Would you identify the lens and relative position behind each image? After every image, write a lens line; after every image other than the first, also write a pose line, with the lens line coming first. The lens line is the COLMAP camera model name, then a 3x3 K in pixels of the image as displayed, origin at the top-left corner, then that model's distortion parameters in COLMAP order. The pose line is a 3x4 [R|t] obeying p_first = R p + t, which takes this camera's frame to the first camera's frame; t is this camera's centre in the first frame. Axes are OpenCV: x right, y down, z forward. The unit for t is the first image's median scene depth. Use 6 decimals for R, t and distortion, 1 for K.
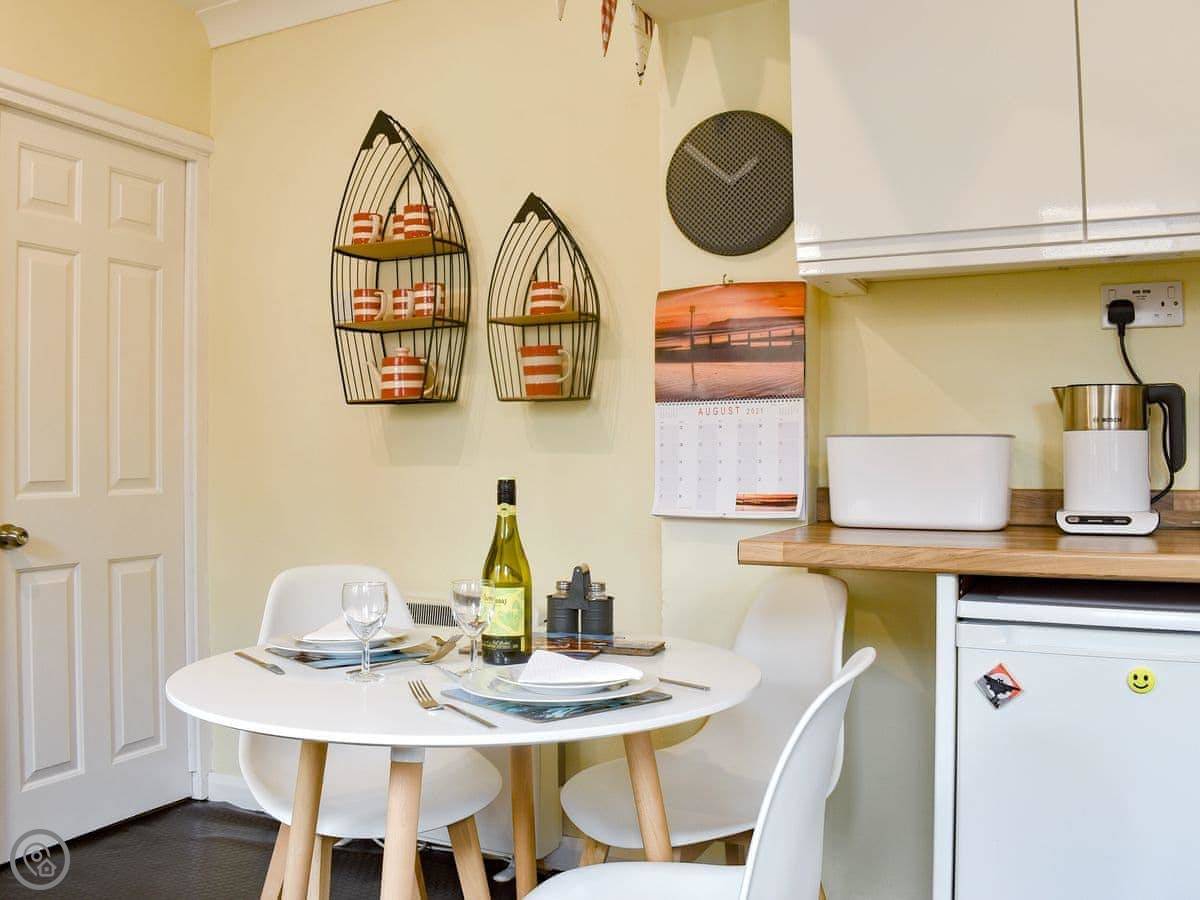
lens RADIAL K [[1075.6, 0, 600.0], [0, 1075.6, 450.0], [0, 0, 1]] dist [-0.096020, -0.004071]
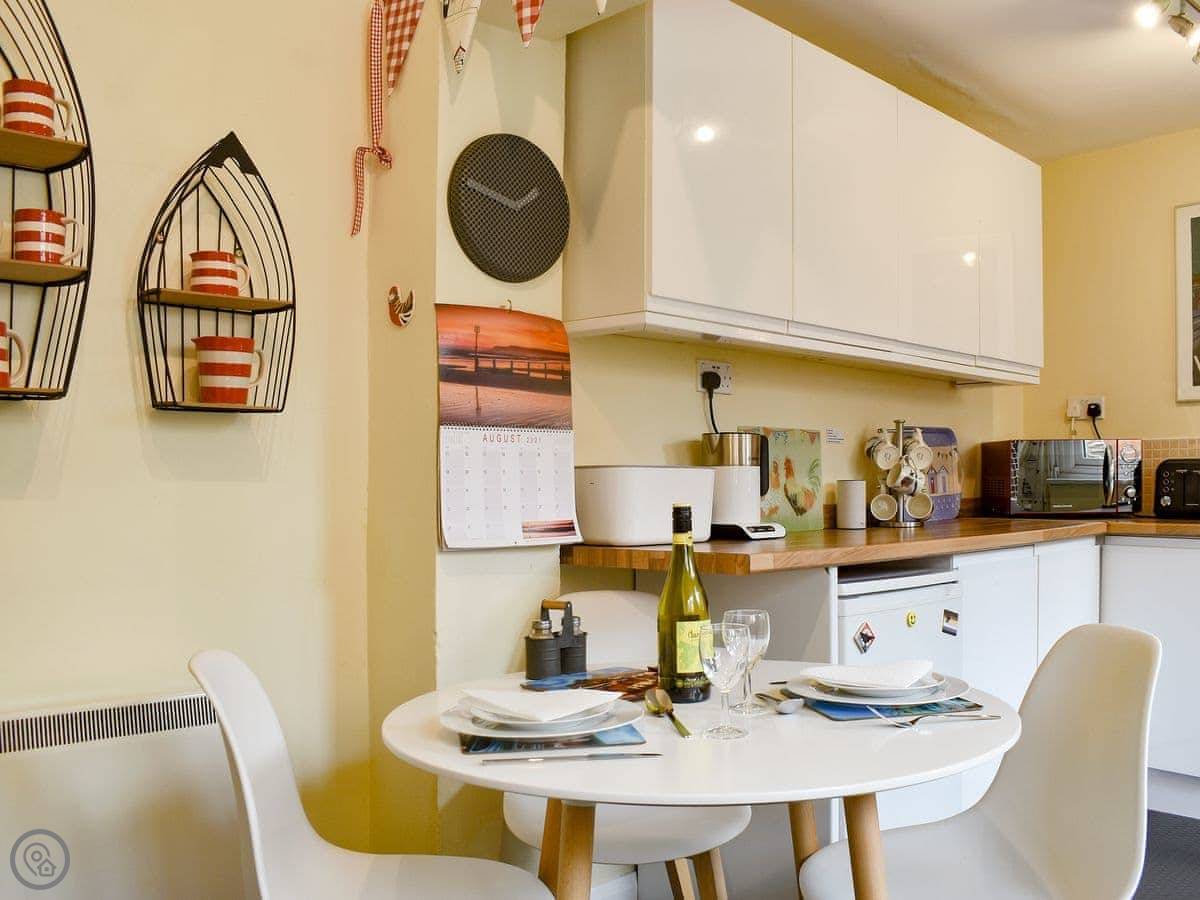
lens RADIAL K [[1075.6, 0, 600.0], [0, 1075.6, 450.0], [0, 0, 1]] dist [-0.096020, -0.004071]
pose [[0.304015, 0.032188, 0.952123, -0.810669], [0.001450, 0.999412, -0.034249, 0.008581], [-0.952666, 0.011793, 0.303790, 0.629676]]
